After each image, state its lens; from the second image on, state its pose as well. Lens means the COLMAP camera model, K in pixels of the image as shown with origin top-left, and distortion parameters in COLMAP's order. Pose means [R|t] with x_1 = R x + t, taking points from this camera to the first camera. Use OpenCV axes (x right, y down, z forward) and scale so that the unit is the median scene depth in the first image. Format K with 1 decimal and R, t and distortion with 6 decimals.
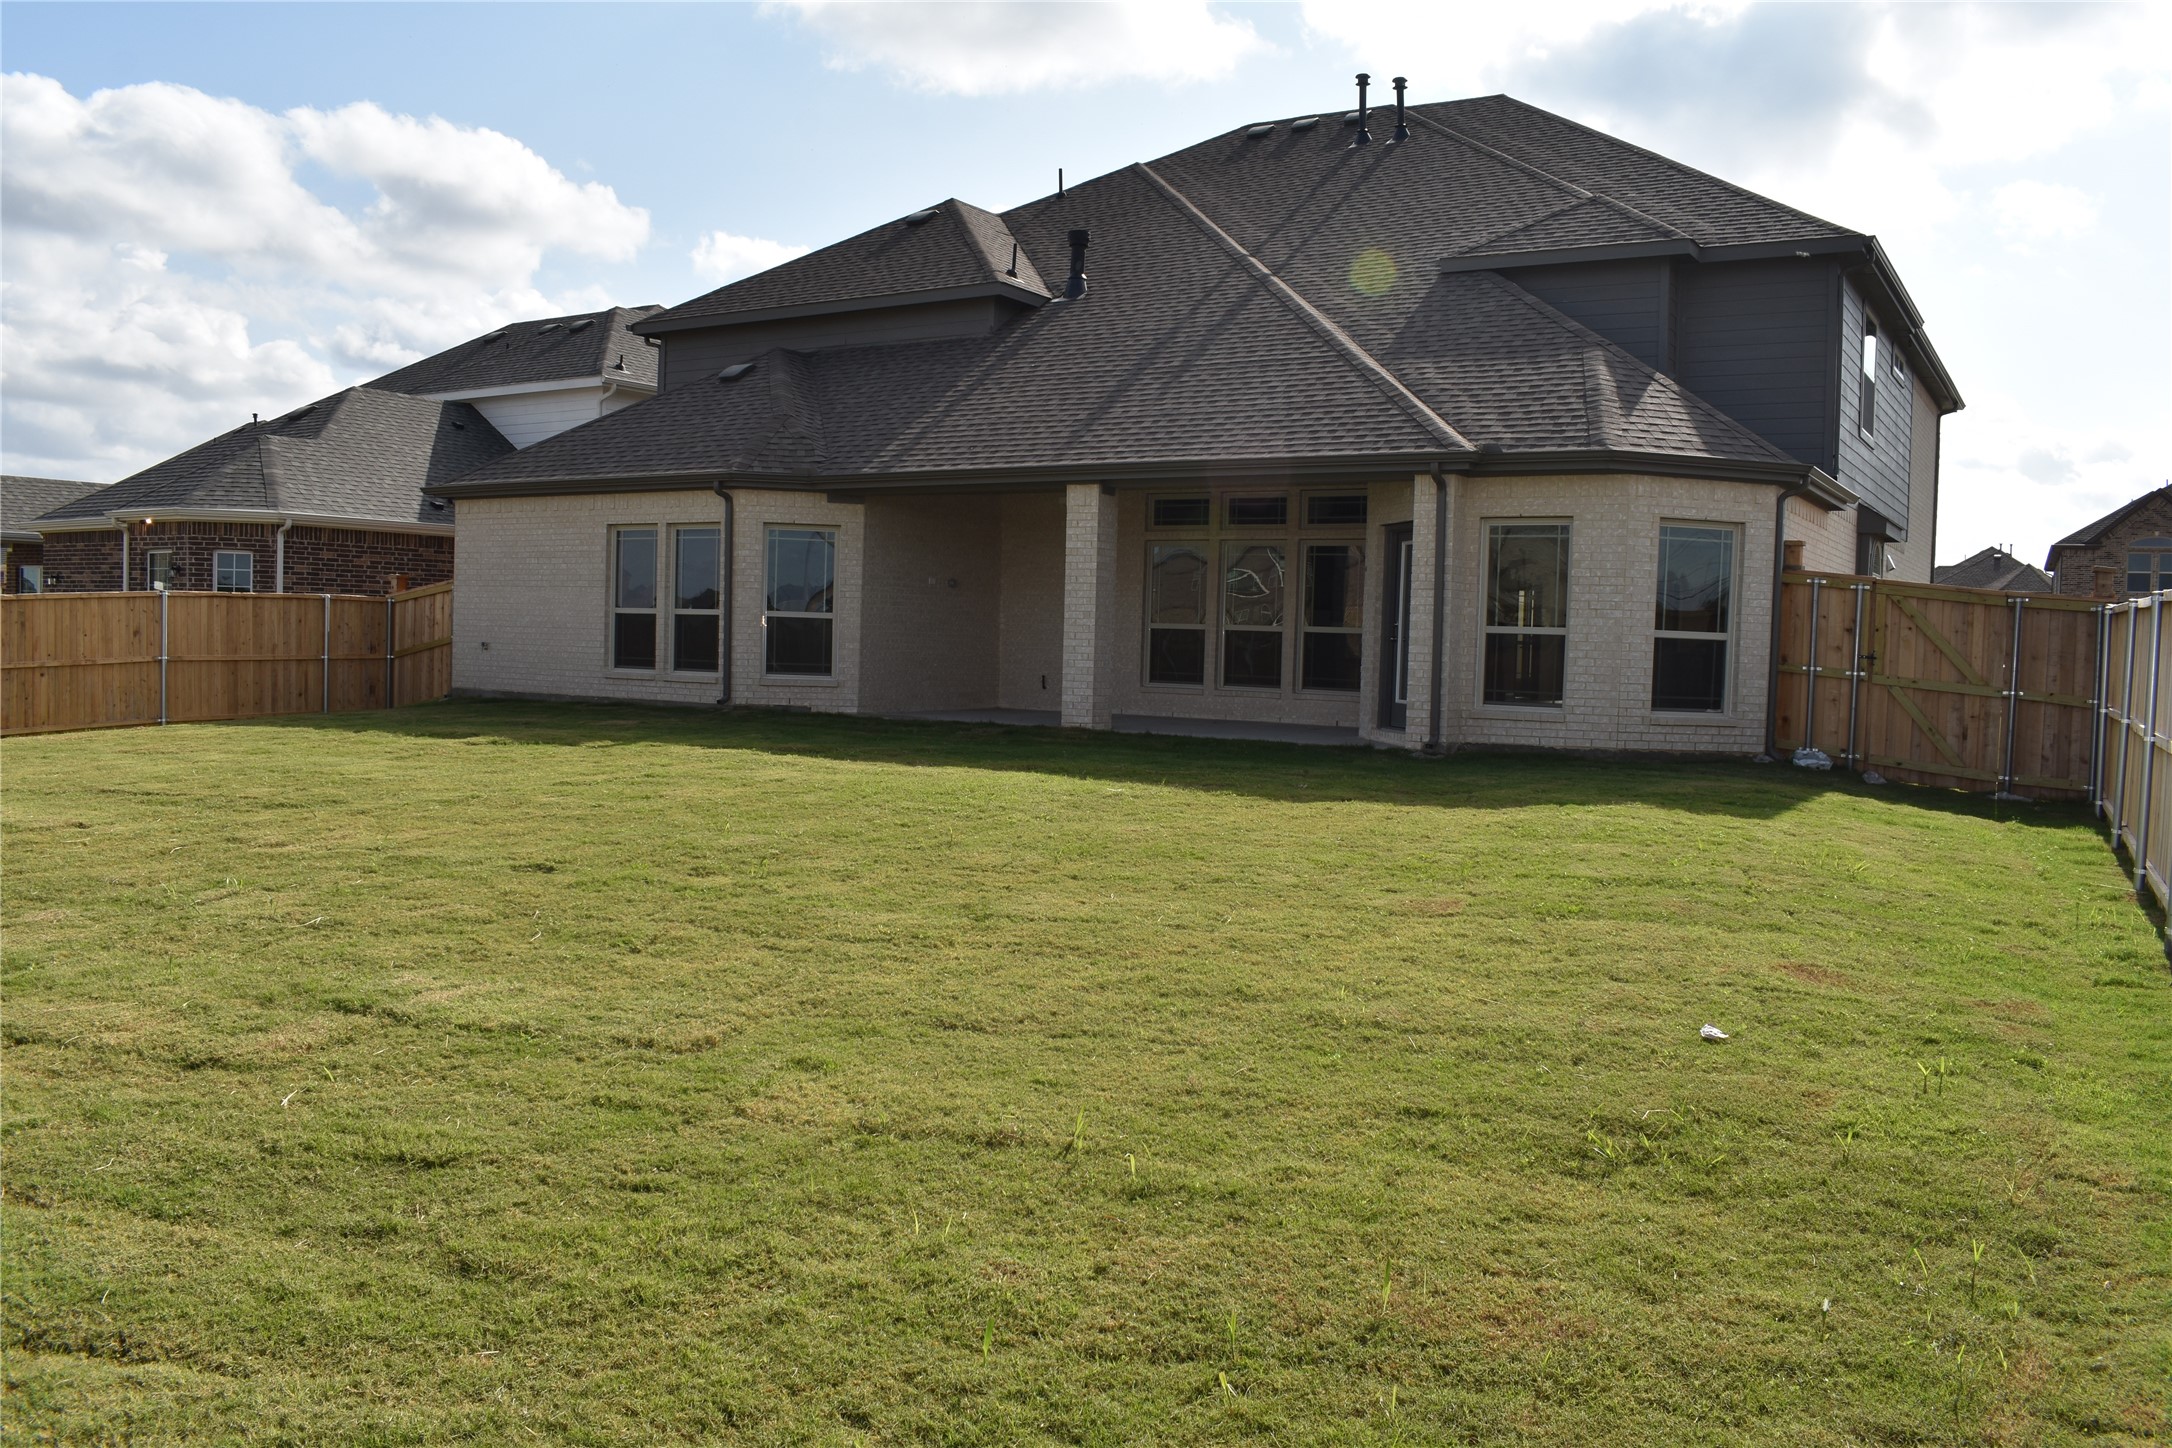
lens RADIAL K [[1708.1, 0, 1088.7], [0, 1708.1, 728.3], [0, 0, 1]] dist [-0.096477, 0.017316]
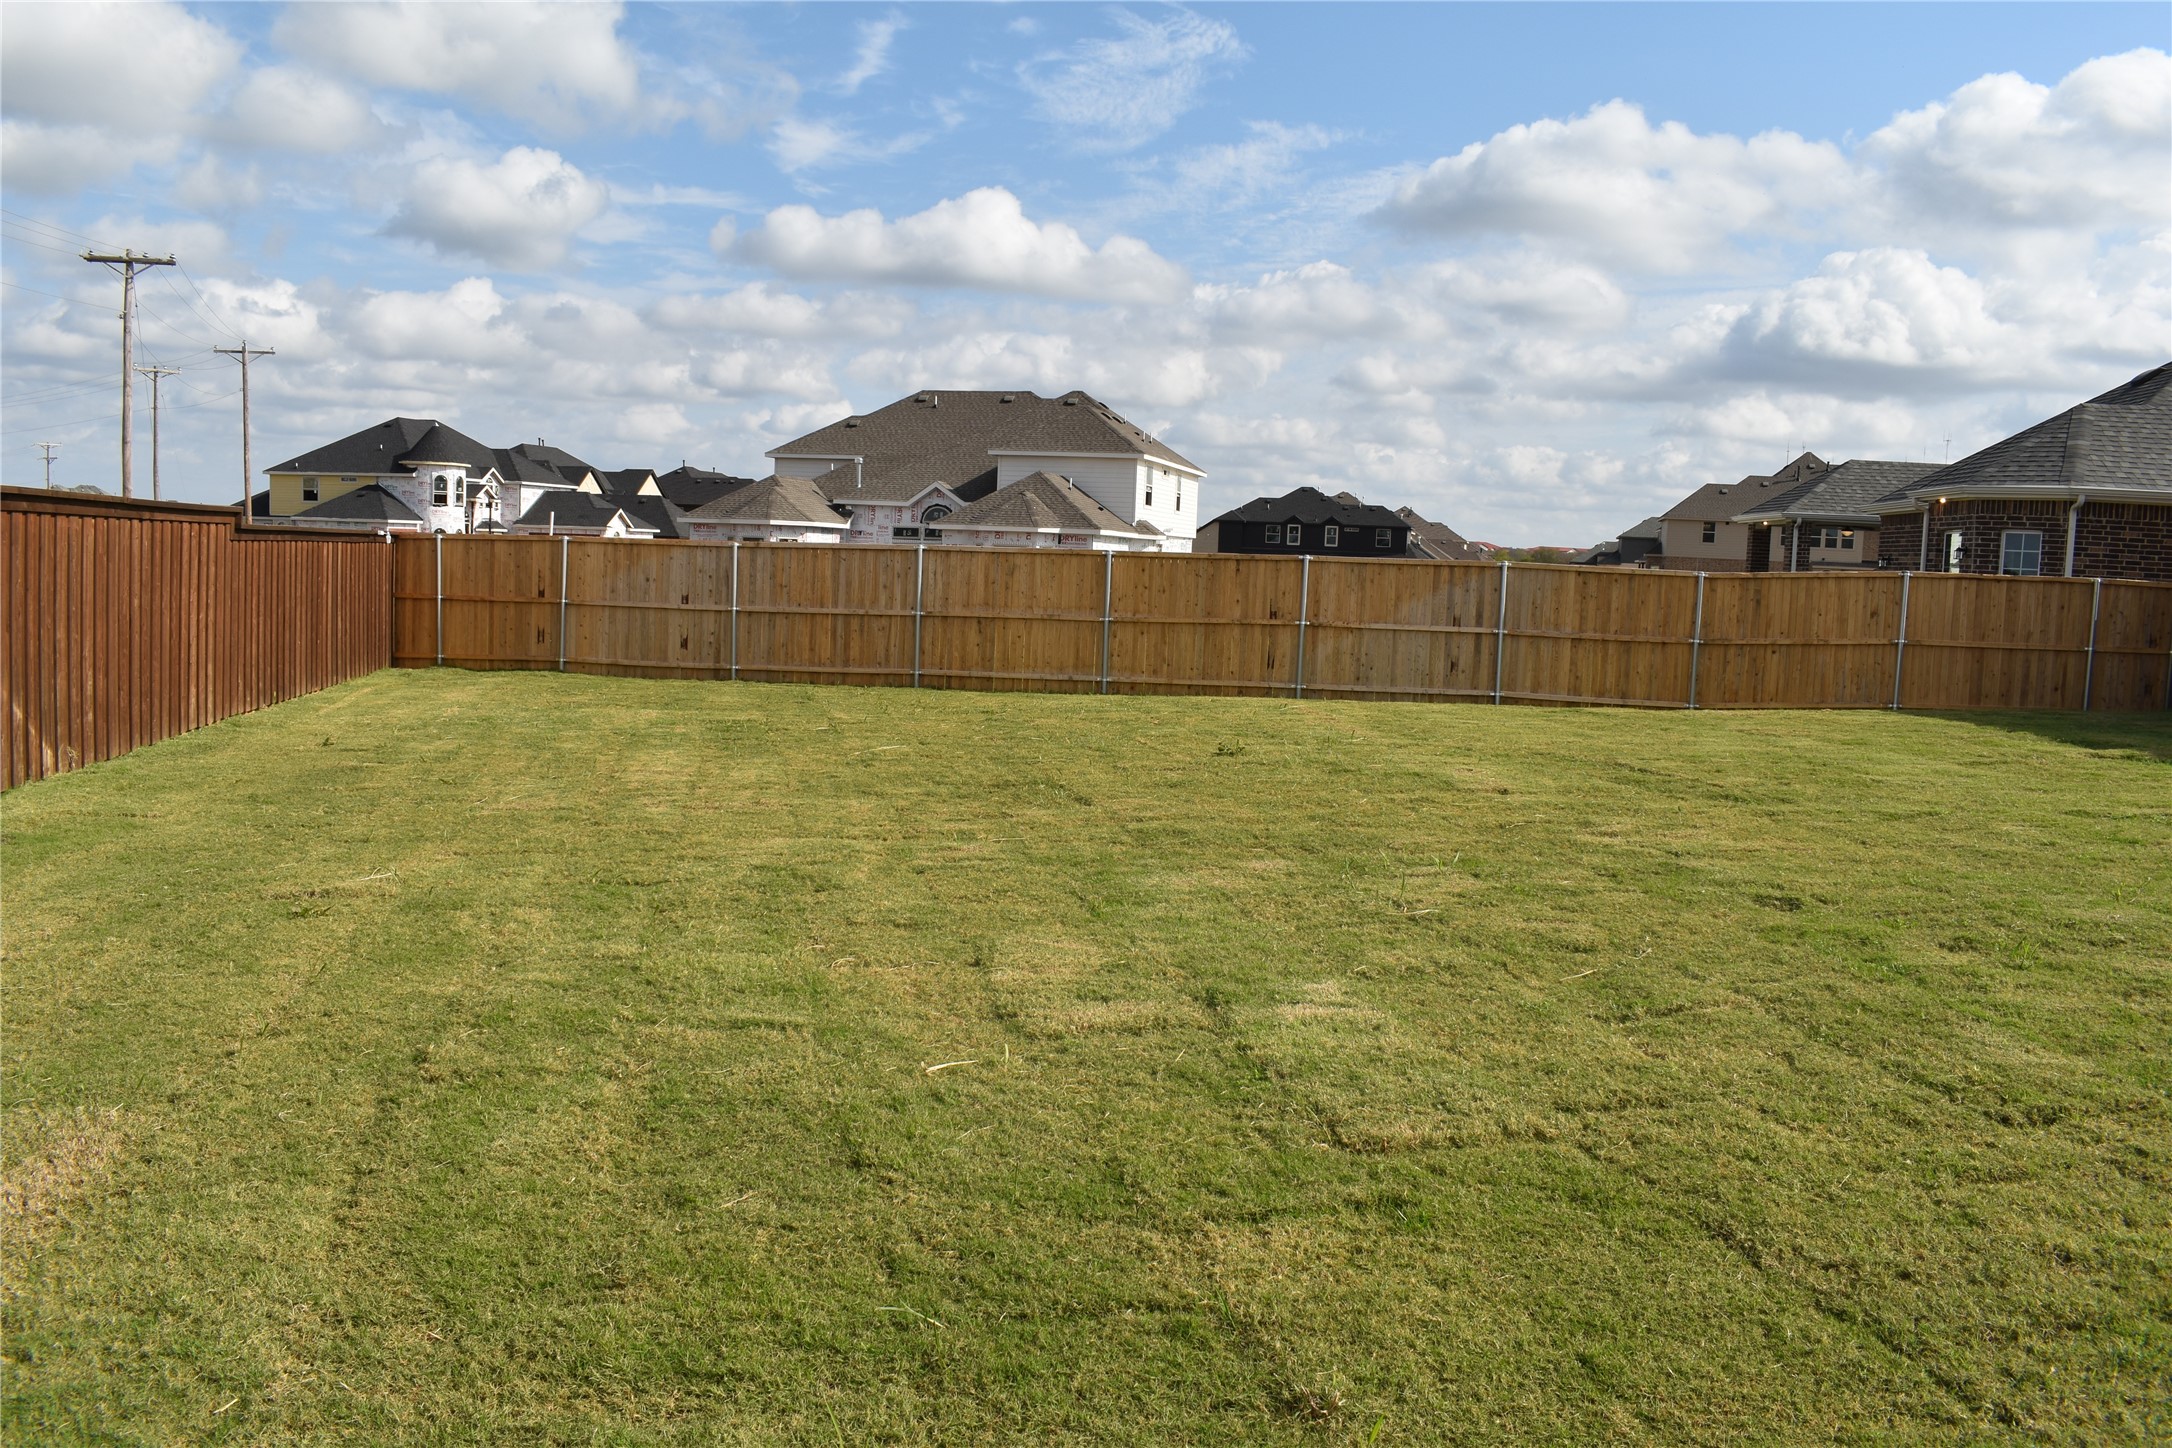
lens RADIAL K [[1708.1, 0, 1086.3], [0, 1708.1, 718.8], [0, 0, 1]] dist [-0.096477, 0.017316]
pose [[0.439328, 0.073328, -0.895329, 0.099346], [-0.072942, 0.996284, 0.045804, -0.007176], [0.895361, 0.045184, 0.443044, 0.143009]]
